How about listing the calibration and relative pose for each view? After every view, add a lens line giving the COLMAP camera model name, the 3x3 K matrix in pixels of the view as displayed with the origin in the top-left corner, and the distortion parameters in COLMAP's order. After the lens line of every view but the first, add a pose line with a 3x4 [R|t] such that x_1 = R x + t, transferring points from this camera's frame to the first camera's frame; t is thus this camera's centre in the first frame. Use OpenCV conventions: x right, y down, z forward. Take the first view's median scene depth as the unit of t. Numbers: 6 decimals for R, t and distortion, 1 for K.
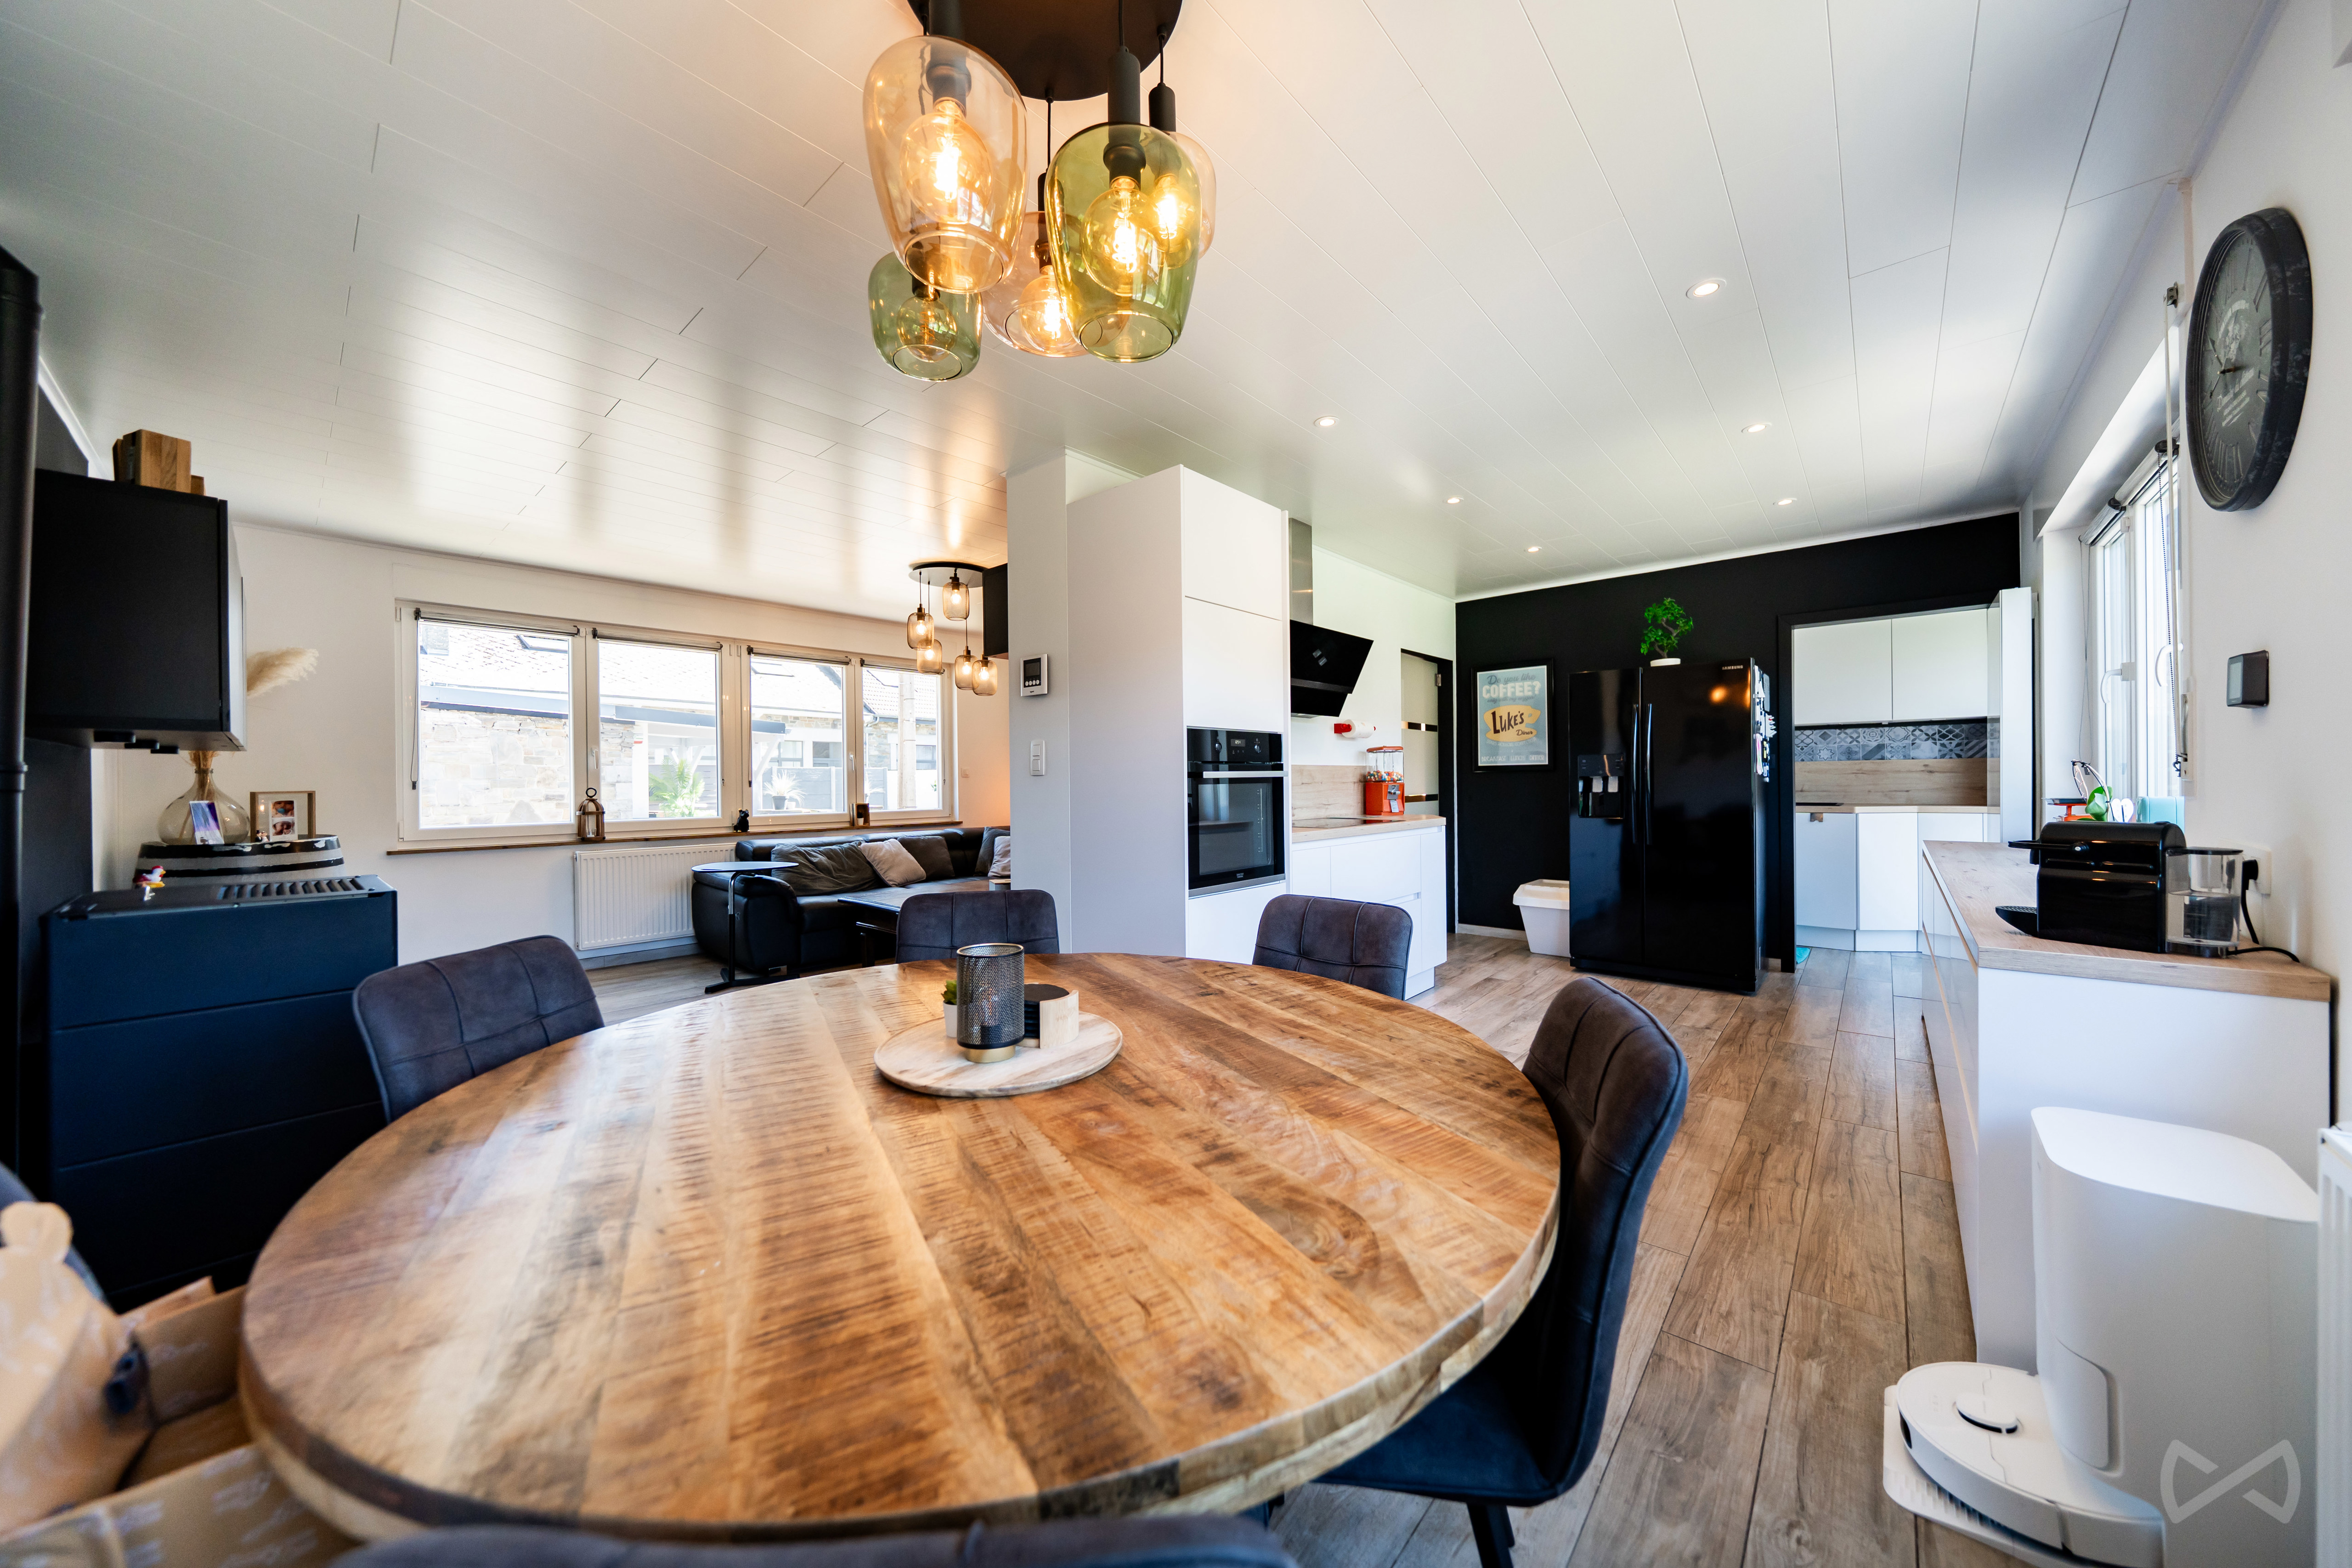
lens RADIAL K [[803.6, 0, 1199.4], [0, 803.6, 783.1], [0, 0, 1]] dist [-0.000817, -0.000163]
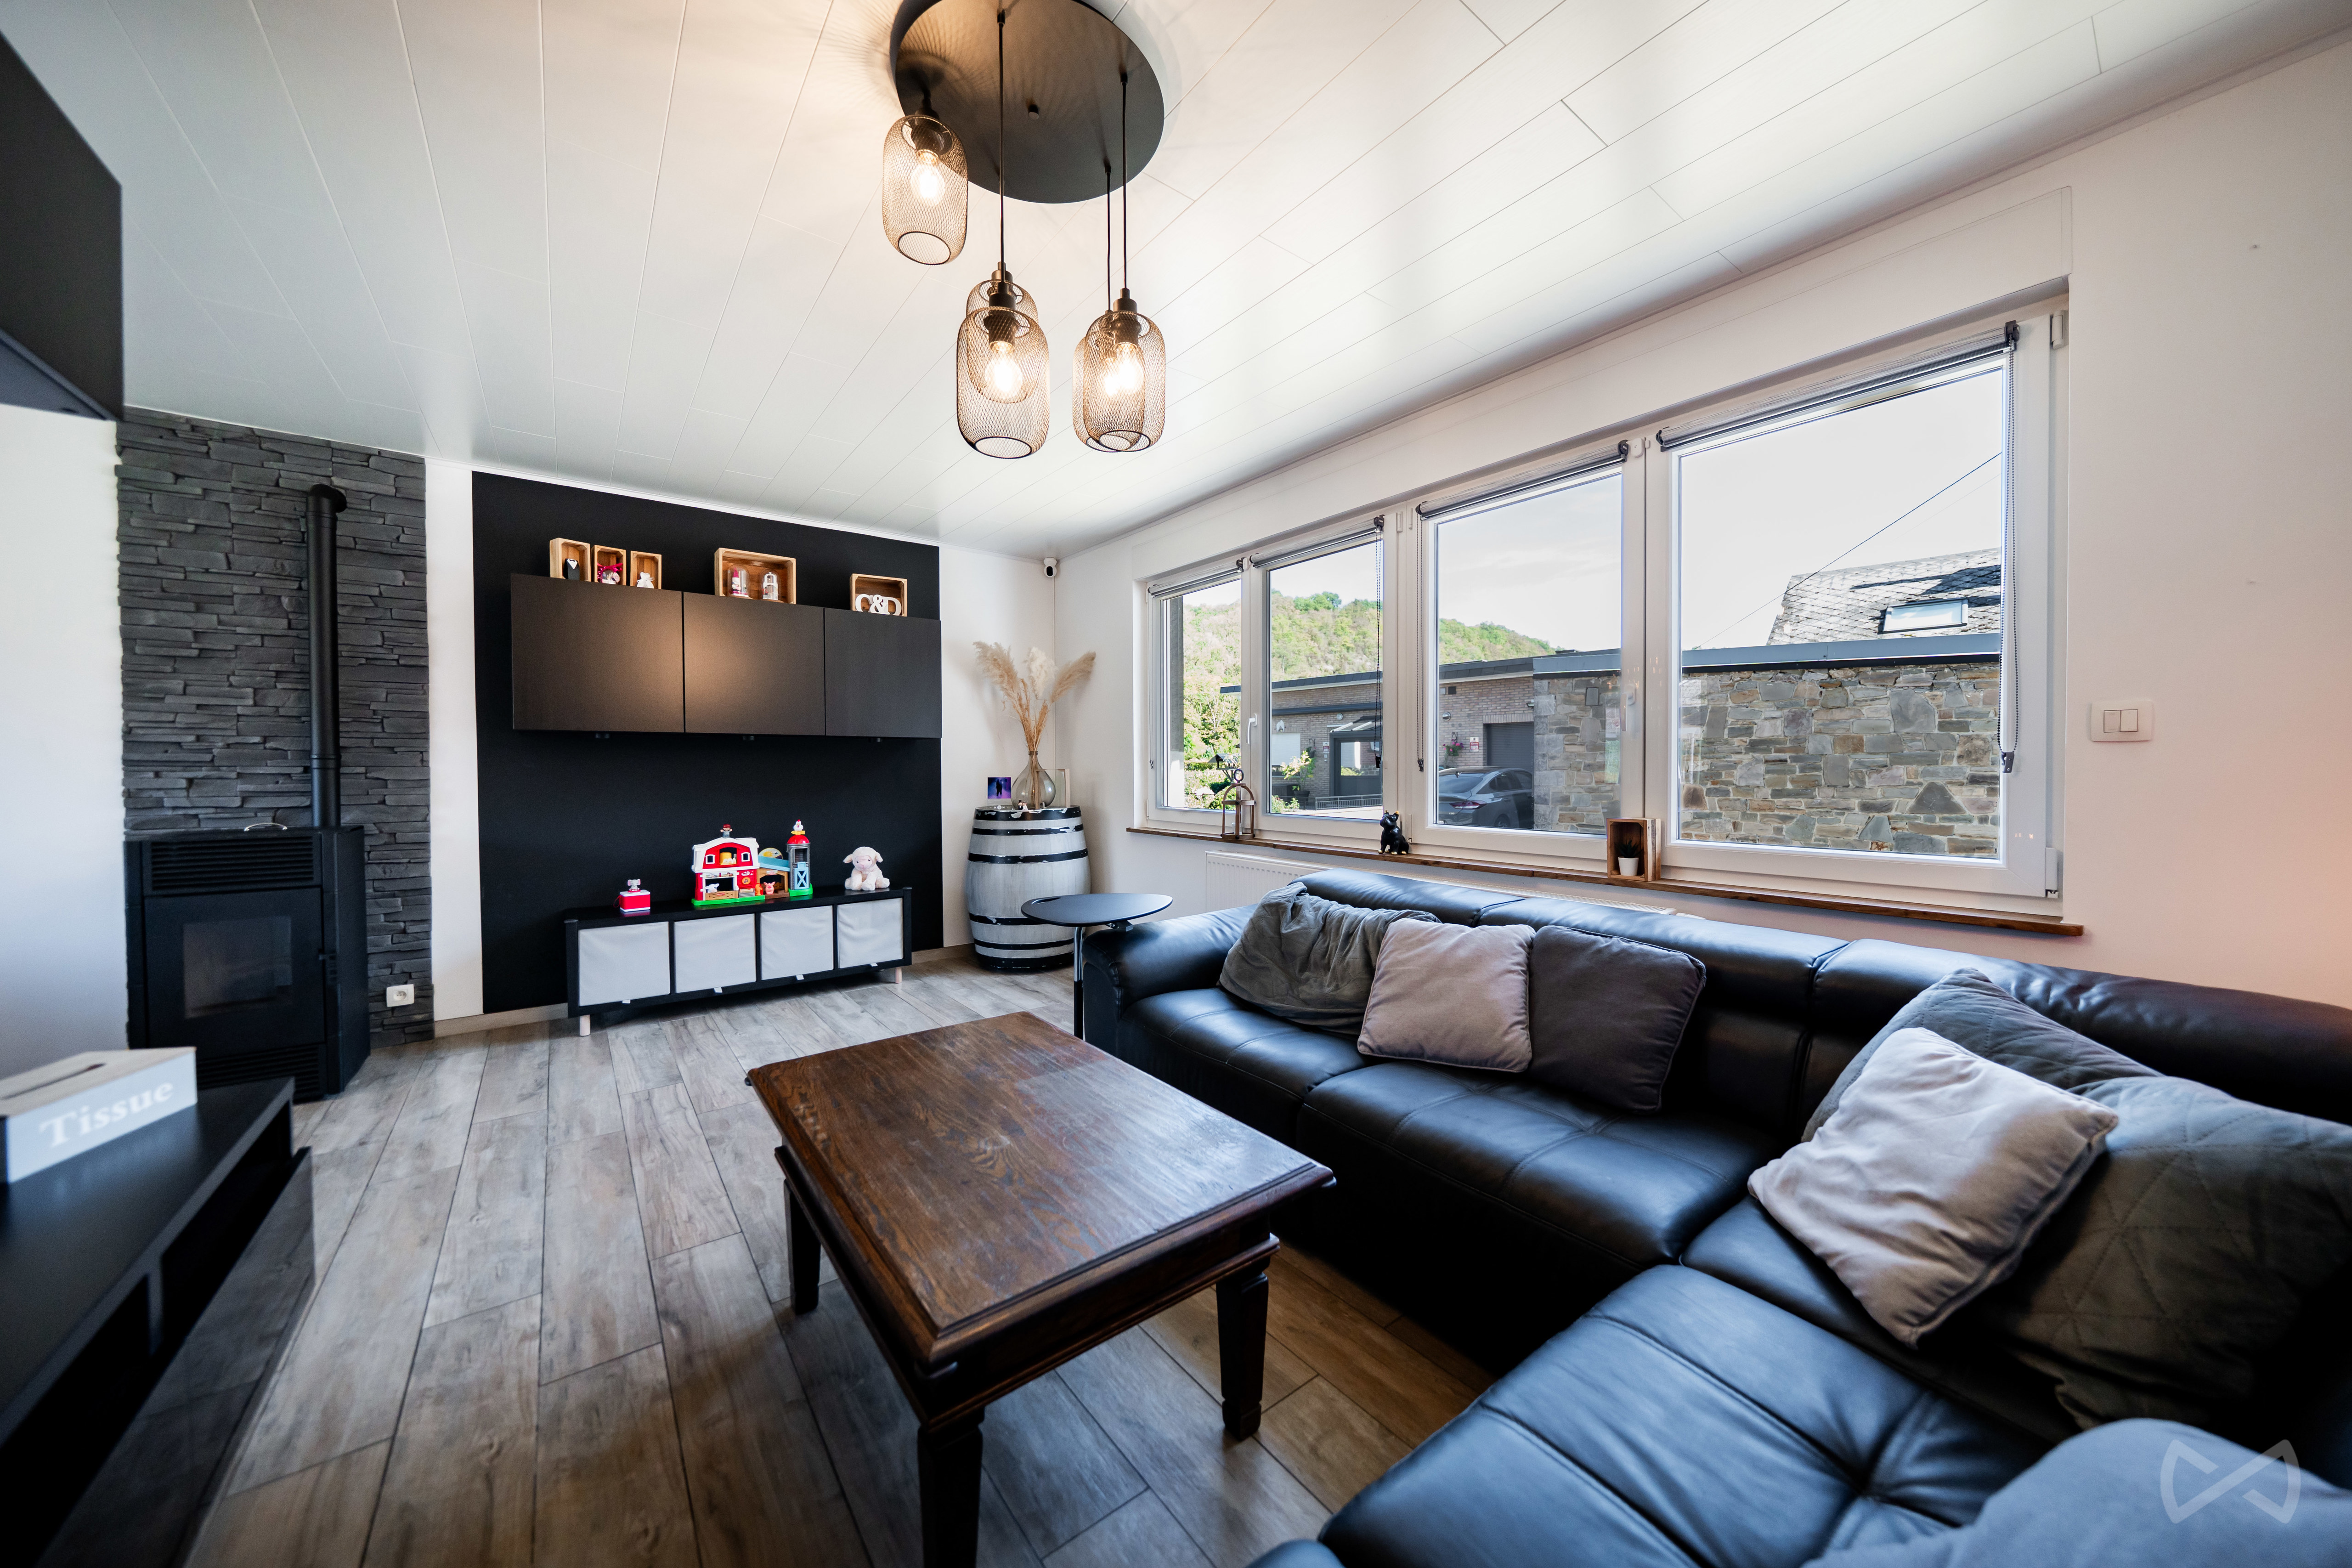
lens RADIAL K [[803.6, 0, 1162.5], [0, 803.6, 773.6], [0, 0, 1]] dist [-0.000817, -0.000163]
pose [[-0.211539, 0.019103, -0.977183, -0.001838], [0.002145, 0.999816, 0.019081, -0.003991], [0.977367, 0.001941, -0.211541, 0.962238]]
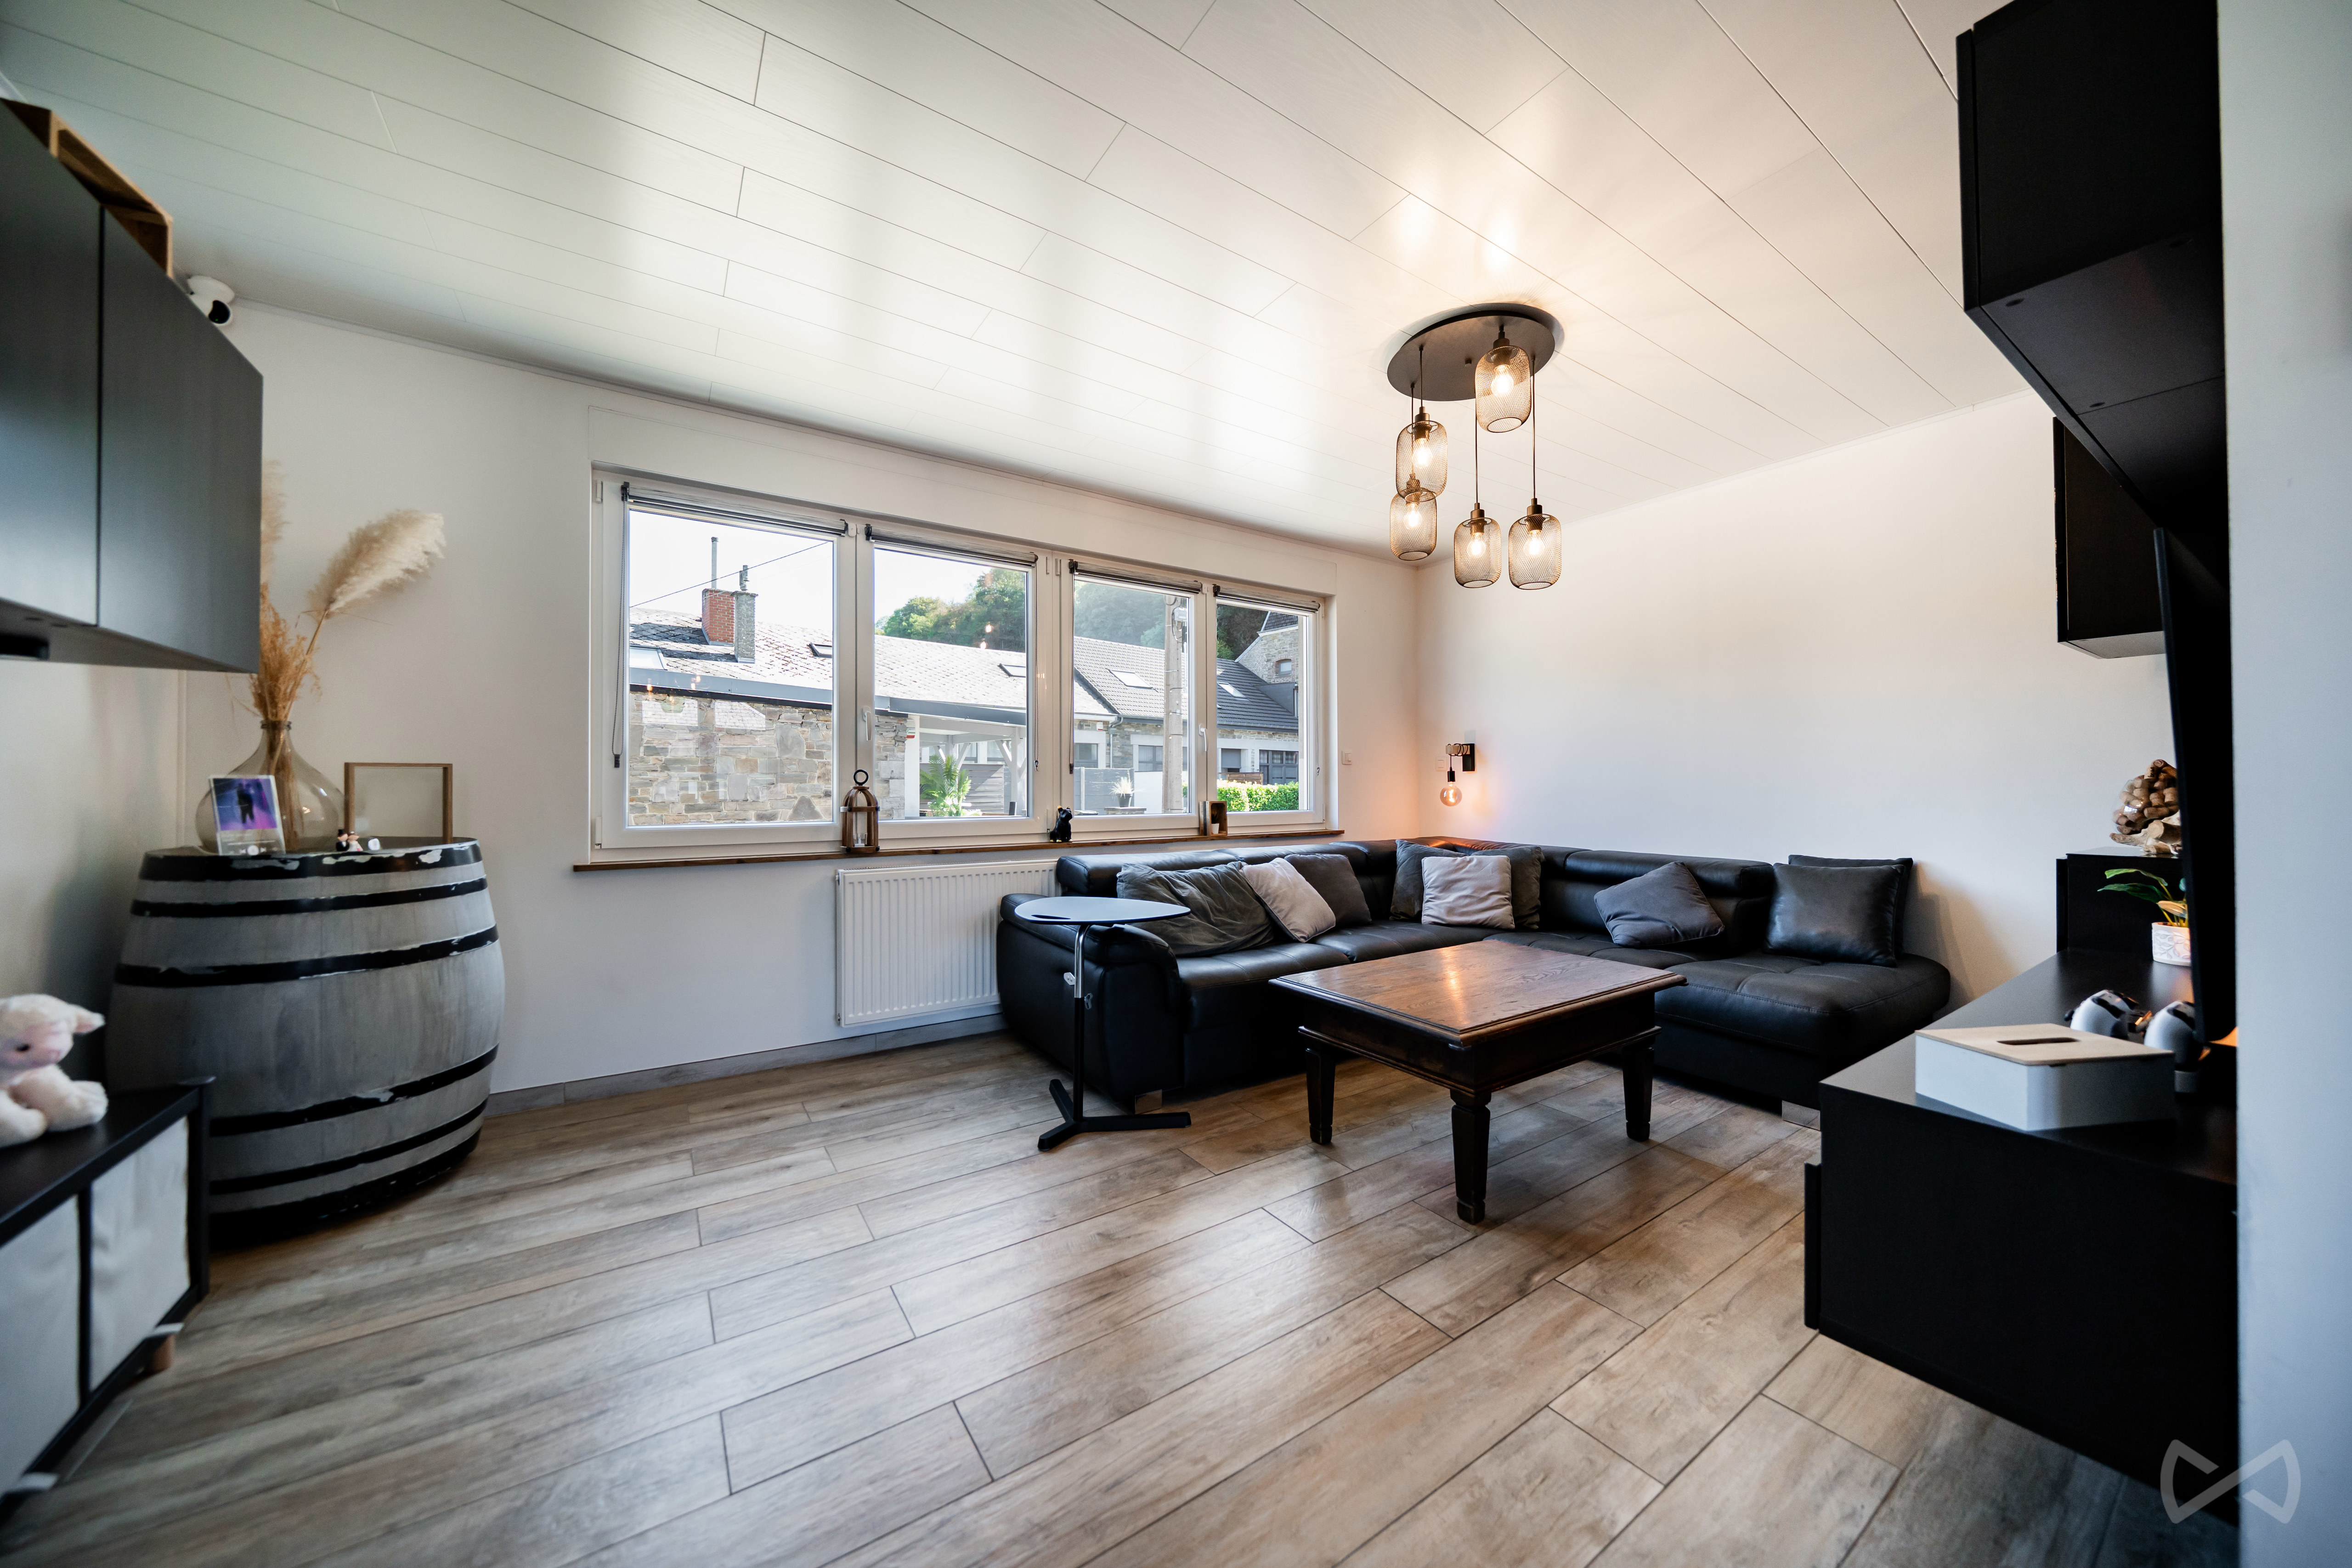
lens RADIAL K [[803.6, 0, 1201.5], [0, 803.6, 784.7], [0, 0, 1]] dist [-0.000817, -0.000163]
pose [[0.967493, 0.005985, -0.252829, -0.293165], [-0.007292, 0.999964, -0.004233, 0.016057], [0.252795, 0.005939, 0.967502, 0.395670]]
